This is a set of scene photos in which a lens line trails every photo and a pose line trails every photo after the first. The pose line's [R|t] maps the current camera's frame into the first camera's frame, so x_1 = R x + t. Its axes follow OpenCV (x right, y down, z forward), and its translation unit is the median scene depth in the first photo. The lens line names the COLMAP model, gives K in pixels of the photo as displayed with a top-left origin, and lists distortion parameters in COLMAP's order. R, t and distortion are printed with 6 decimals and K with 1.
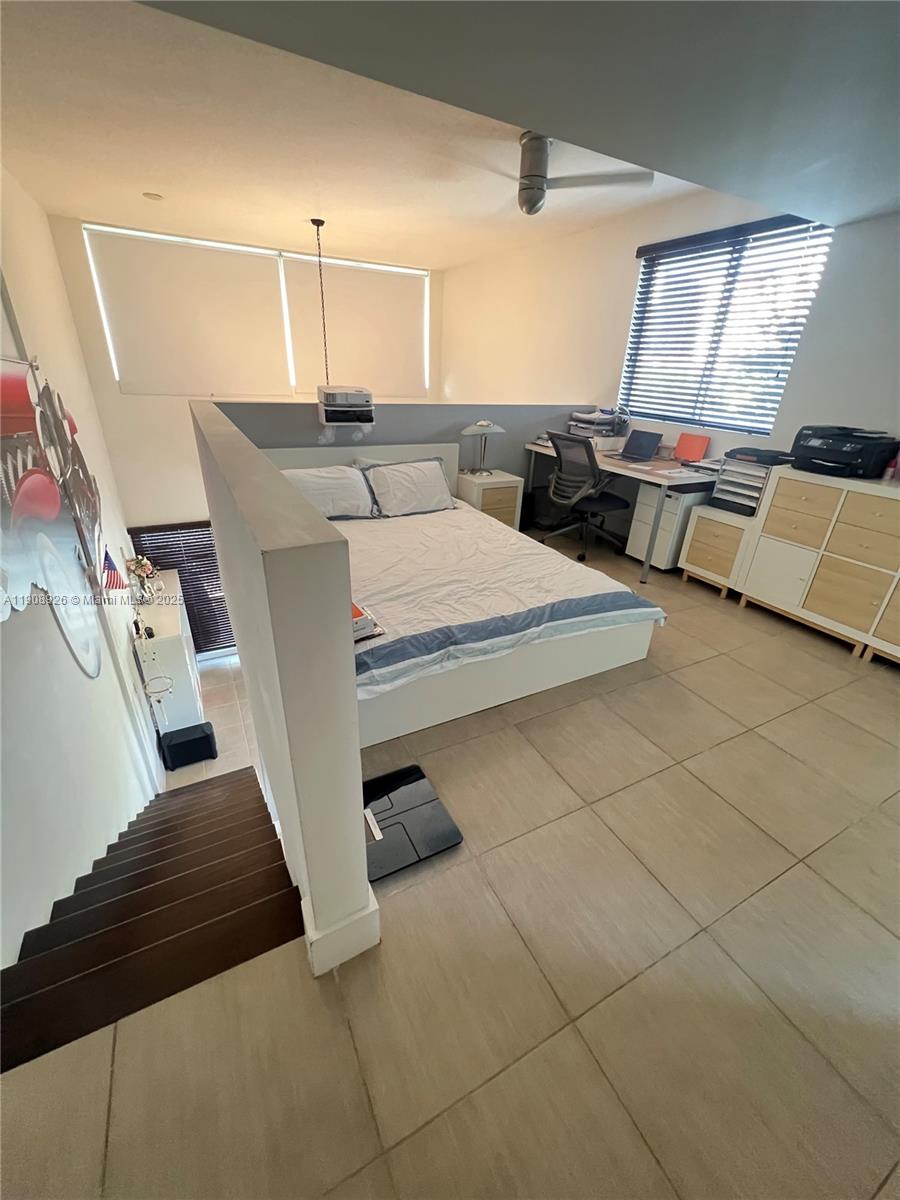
lens RADIAL K [[482.5, 0, 445.6], [0, 482.5, 593.3], [0, 0, 1]] dist [-0.002150, 0.000584]
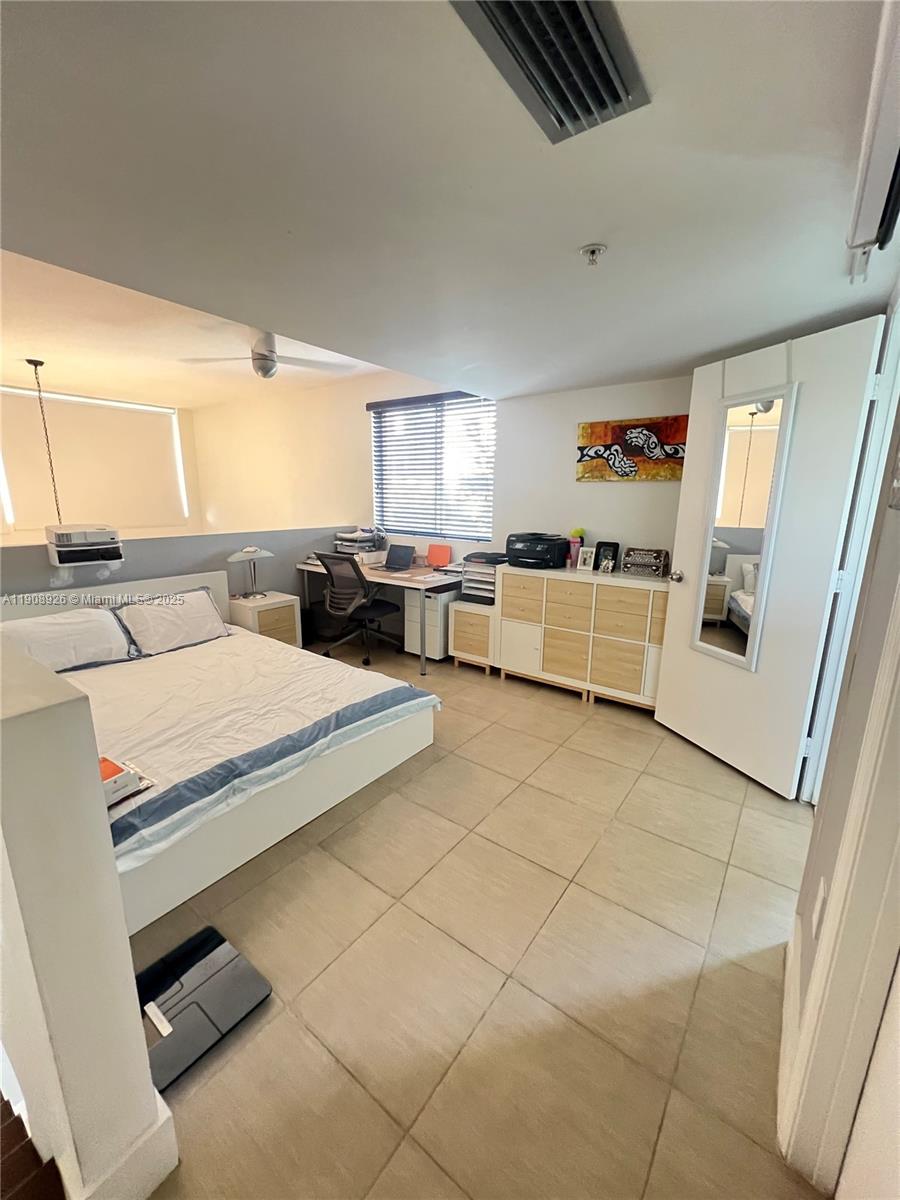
lens RADIAL K [[482.5, 0, 450.0], [0, 482.5, 595.0], [0, 0, 1]] dist [-0.002150, 0.000584]
pose [[0.898934, -0.116452, 0.422323, 0.021040], [0.205363, 0.963554, -0.171434, 0.005034], [-0.386967, 0.240837, 0.890086, -0.070166]]
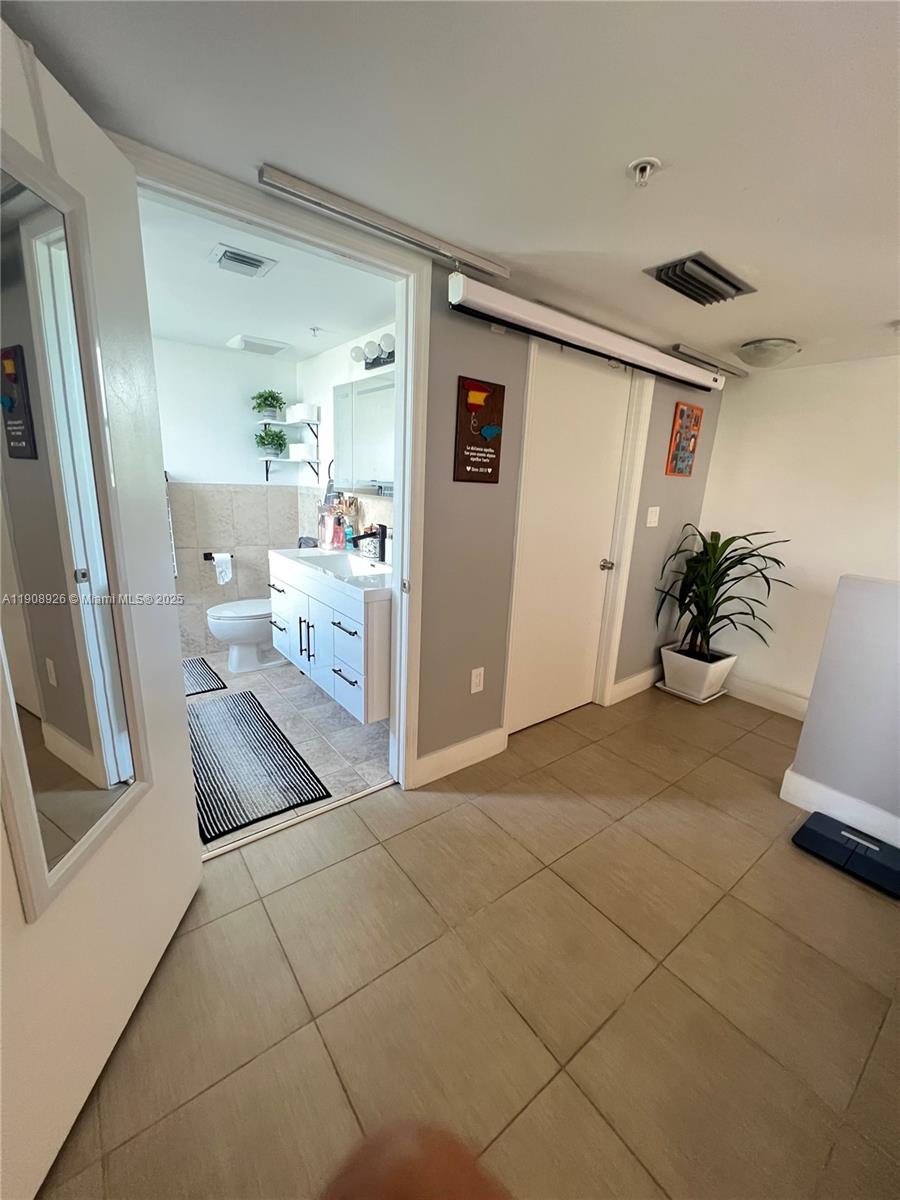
lens RADIAL K [[482.5, 0, 446.6], [0, 482.5, 596.0], [0, 0, 1]] dist [-0.002150, 0.000584]
pose [[-0.980792, -0.024733, -0.193480, 0.668175], [-0.144155, 0.760126, 0.633583, -0.380797], [0.131399, 0.649305, -0.749091, 0.770073]]
